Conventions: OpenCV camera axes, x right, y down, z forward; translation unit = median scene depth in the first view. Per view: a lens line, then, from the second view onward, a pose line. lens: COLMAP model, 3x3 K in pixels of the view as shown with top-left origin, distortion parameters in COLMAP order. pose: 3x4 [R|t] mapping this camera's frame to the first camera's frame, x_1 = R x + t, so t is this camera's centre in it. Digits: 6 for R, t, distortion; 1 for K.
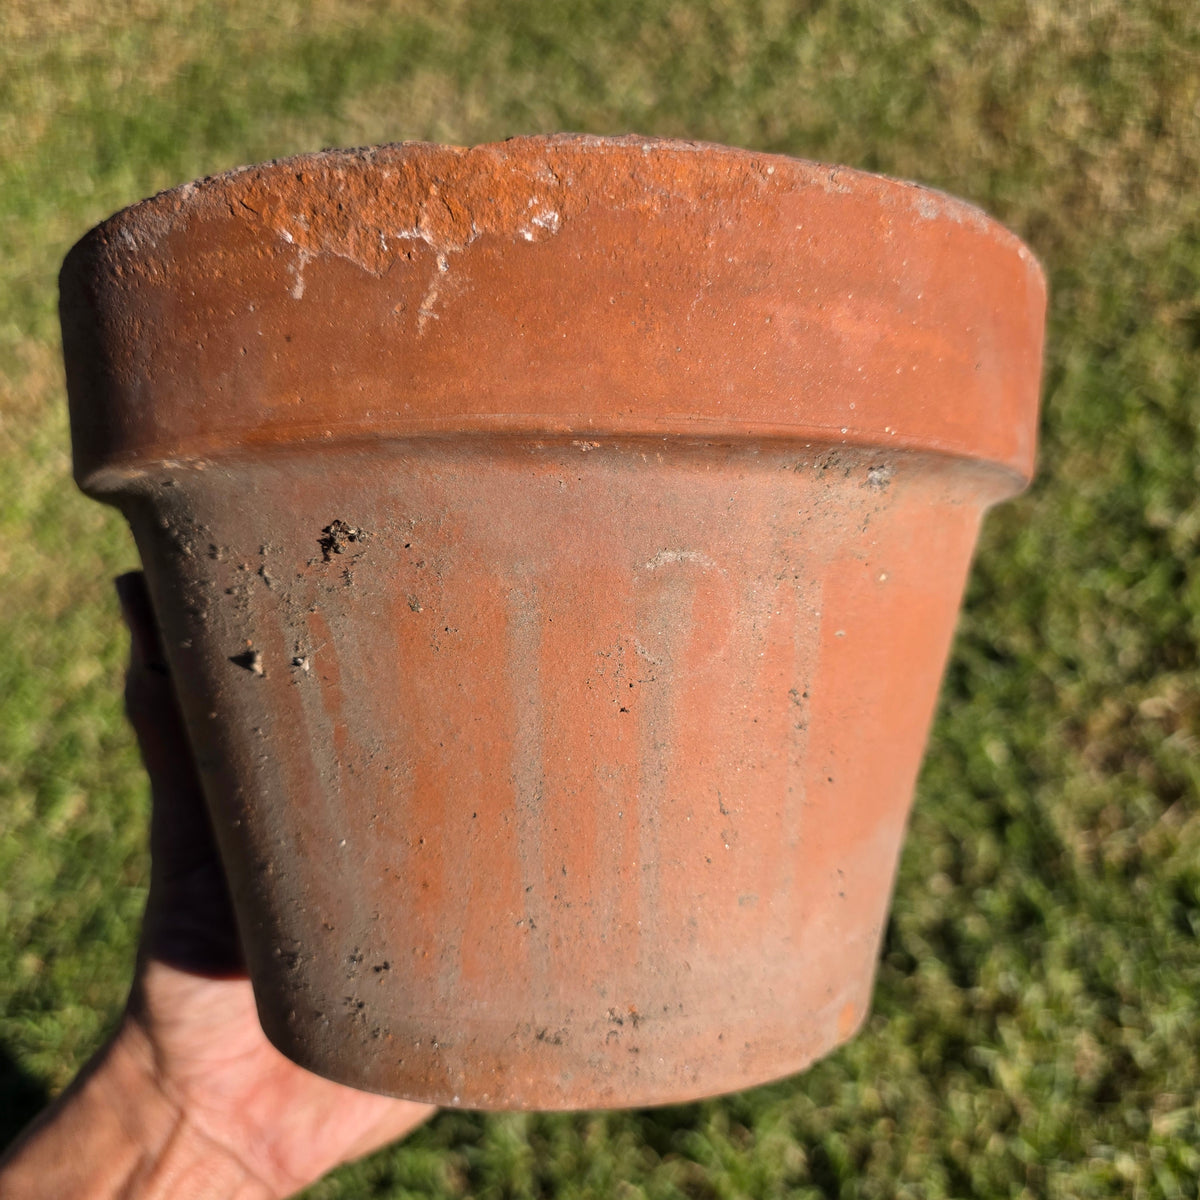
lens RADIAL K [[1210.8, 0, 600.2], [0, 1210.8, 627.2], [0, 0, 1]] dist [-0.023970, 0.000000]
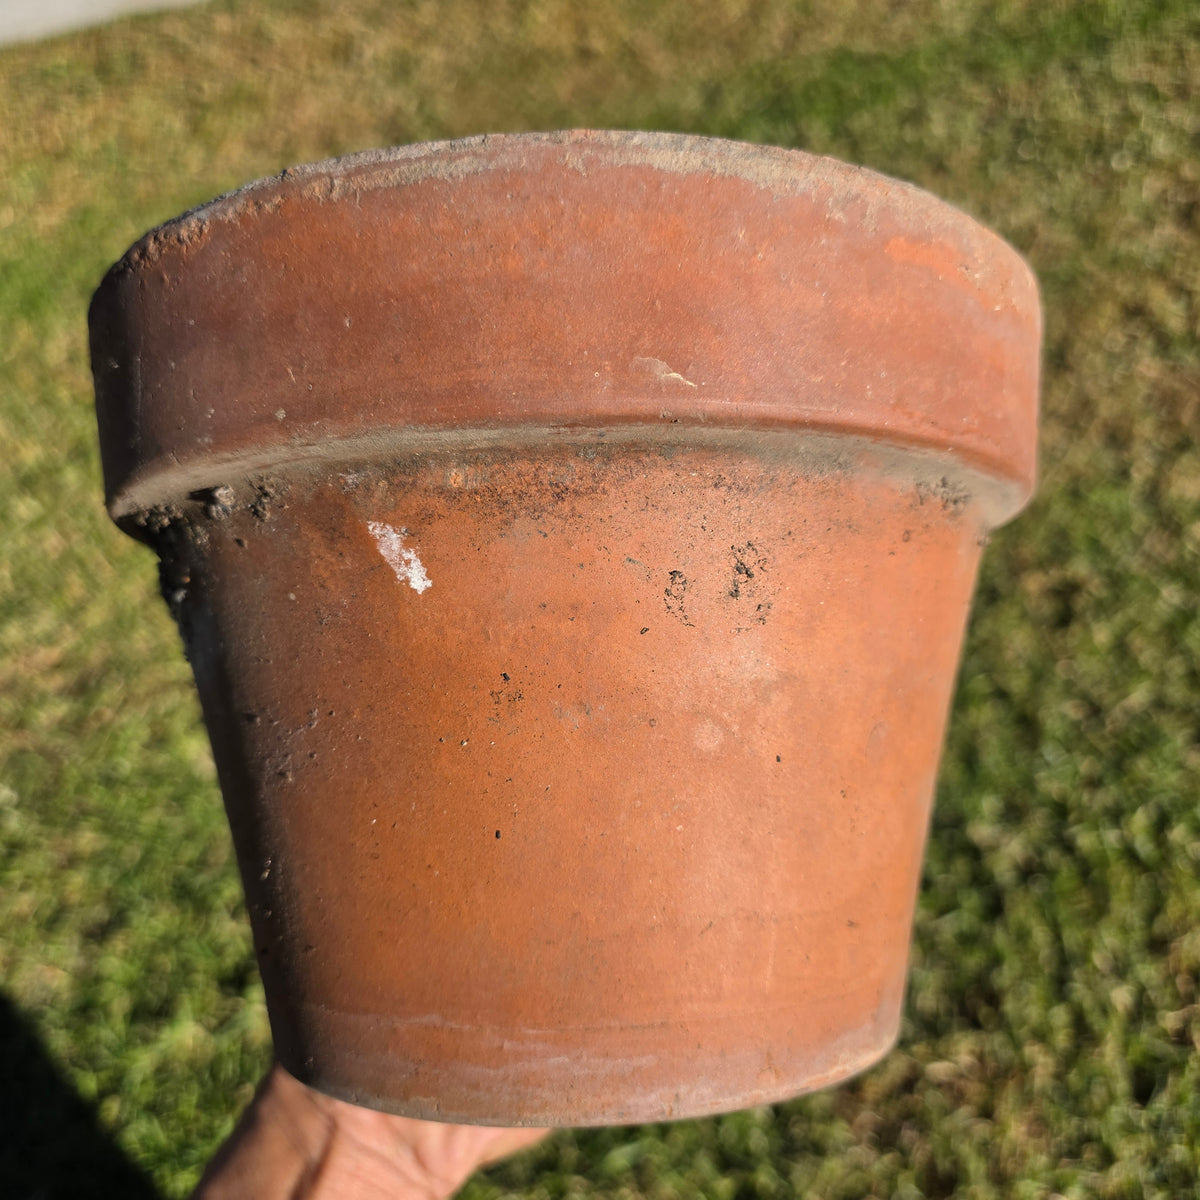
lens RADIAL K [[1210.8, 0, 597.2], [0, 1210.8, 609.9], [0, 0, 1]] dist [-0.023970, 0.000000]
pose [[0.996708, 0.074983, -0.030837, 0.156710], [-0.076445, 0.995853, -0.049327, -0.156271], [0.027011, 0.051522, 0.998307, 0.069010]]
